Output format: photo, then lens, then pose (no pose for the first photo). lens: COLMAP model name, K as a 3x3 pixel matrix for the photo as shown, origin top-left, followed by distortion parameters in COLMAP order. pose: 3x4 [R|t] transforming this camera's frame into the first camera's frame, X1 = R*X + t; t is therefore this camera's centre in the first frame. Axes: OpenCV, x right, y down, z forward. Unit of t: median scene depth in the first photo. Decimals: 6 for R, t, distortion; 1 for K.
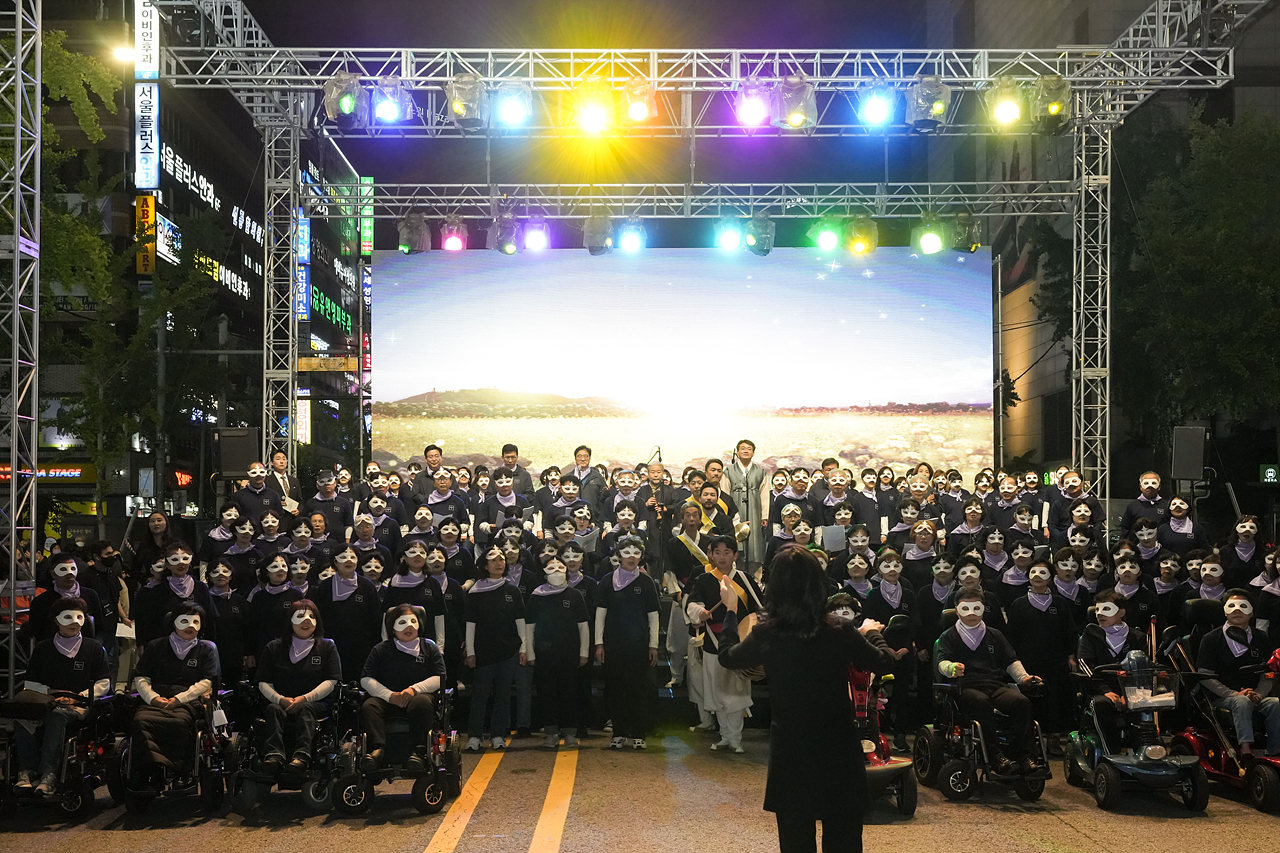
lens RADIAL K [[1435.2, 0, 642.6], [0, 1435.2, 473.3], [0, 0, 1]] dist [0.009638, -0.005212]
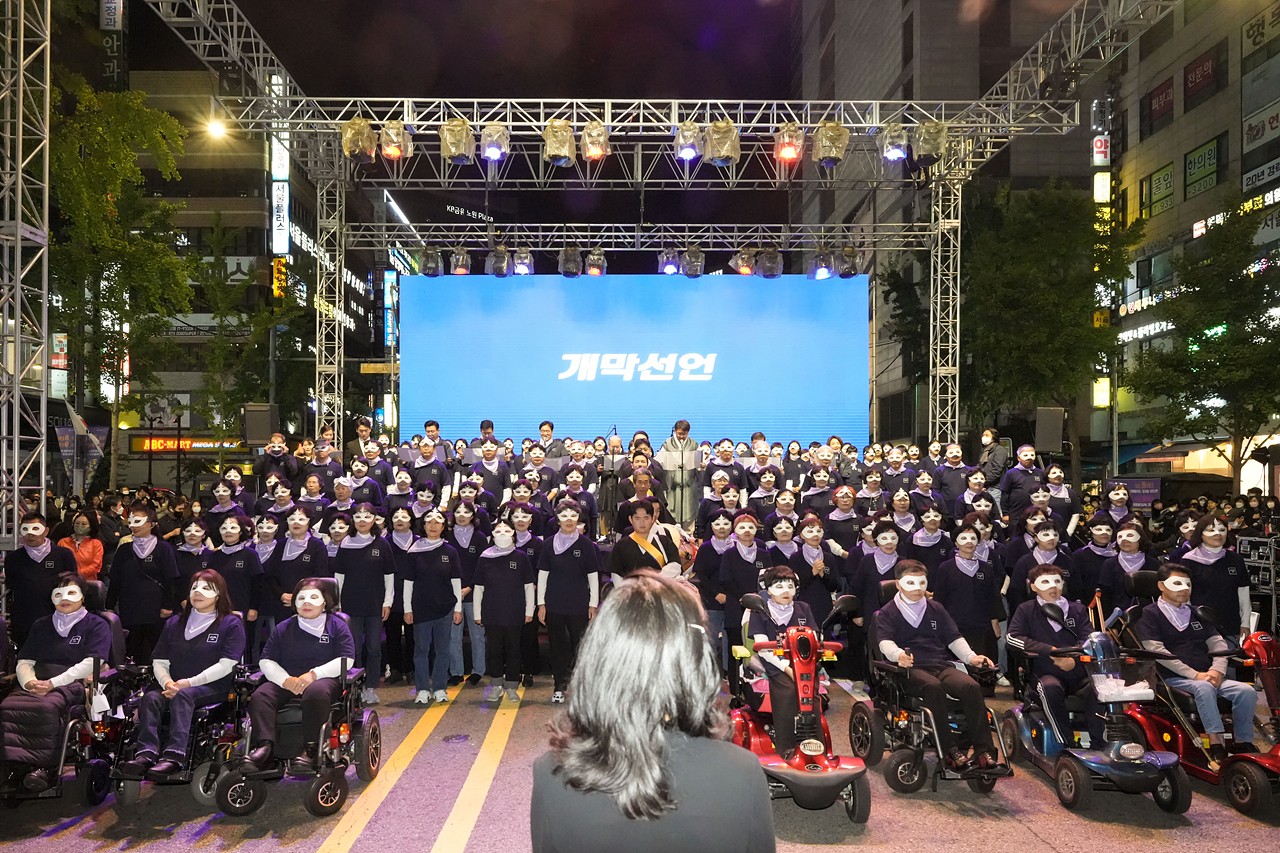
lens RADIAL K [[865.2, 0, 640.0], [0, 865.2, 426.5], [0, 0, 1]] dist [-0.002567, -0.001331]
pose [[0.999717, 0.007080, 0.022693, 0.020236], [-0.006493, 0.999645, -0.025852, 0.004072], [-0.022868, 0.025697, 0.999408, 0.265506]]
